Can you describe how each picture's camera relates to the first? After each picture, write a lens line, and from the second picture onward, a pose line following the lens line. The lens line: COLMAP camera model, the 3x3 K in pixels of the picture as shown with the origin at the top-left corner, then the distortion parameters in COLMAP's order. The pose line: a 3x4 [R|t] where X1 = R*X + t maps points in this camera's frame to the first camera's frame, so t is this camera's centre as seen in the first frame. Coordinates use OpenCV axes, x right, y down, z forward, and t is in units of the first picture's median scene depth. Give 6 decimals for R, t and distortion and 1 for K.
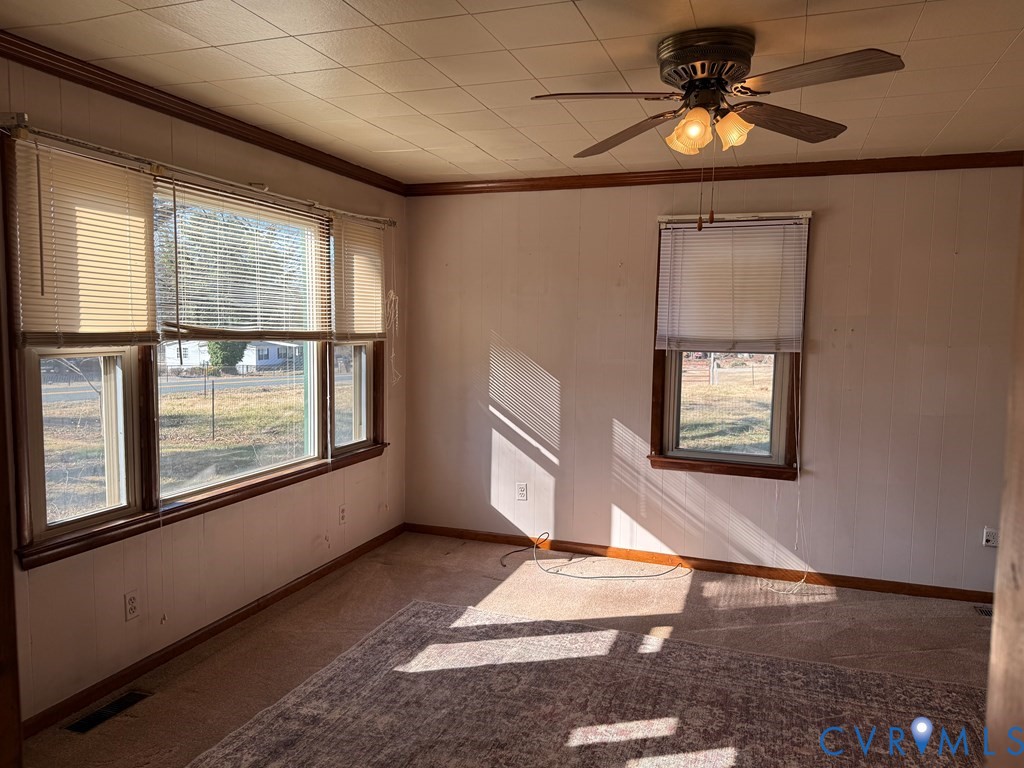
lens RADIAL K [[756.0, 0, 513.0], [0, 756.0, 390.2], [0, 0, 1]] dist [0.143094, -0.195714]
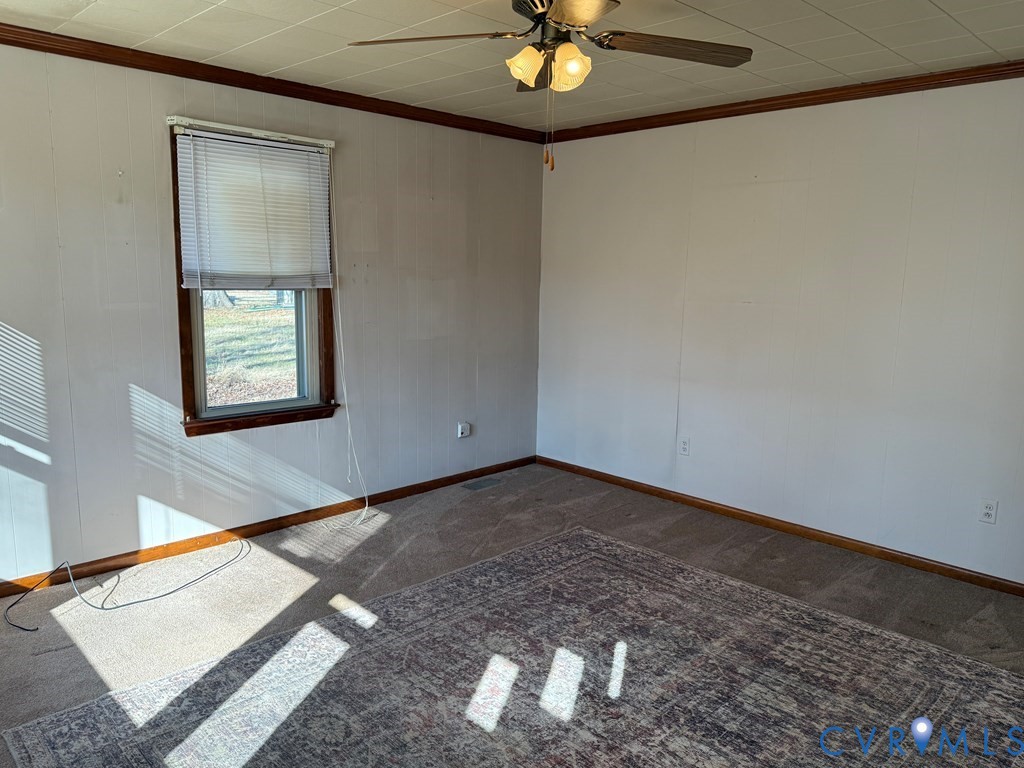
lens RADIAL K [[756.0, 0, 513.0], [0, 756.0, 390.2], [0, 0, 1]] dist [0.143094, -0.195714]
pose [[0.441785, -0.155782, 0.883492, -0.420792], [0.069521, 0.987791, 0.139409, -0.040876], [-0.894423, -0.000167, 0.447221, 0.359164]]
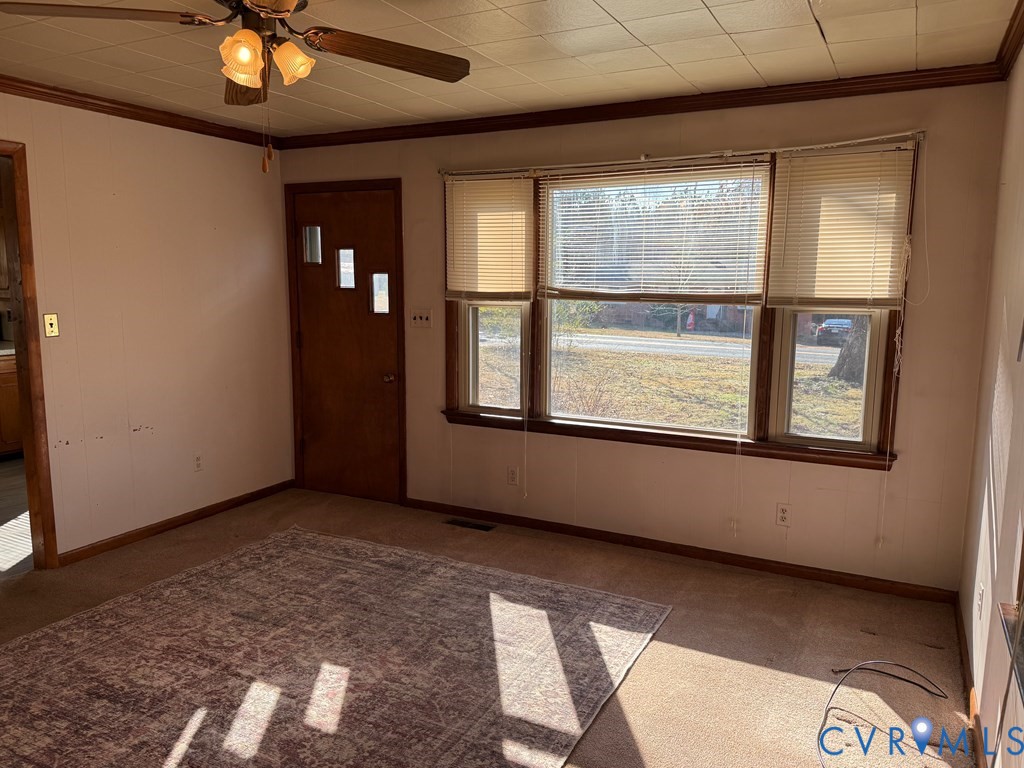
lens RADIAL K [[756.0, 0, 513.0], [0, 756.0, 390.2], [0, 0, 1]] dist [0.143094, -0.195714]
pose [[-0.144857, 0.130720, -0.980780, 0.678291], [-0.094971, 0.984821, 0.145286, -0.071858], [0.984884, 0.114192, -0.130244, 0.862388]]
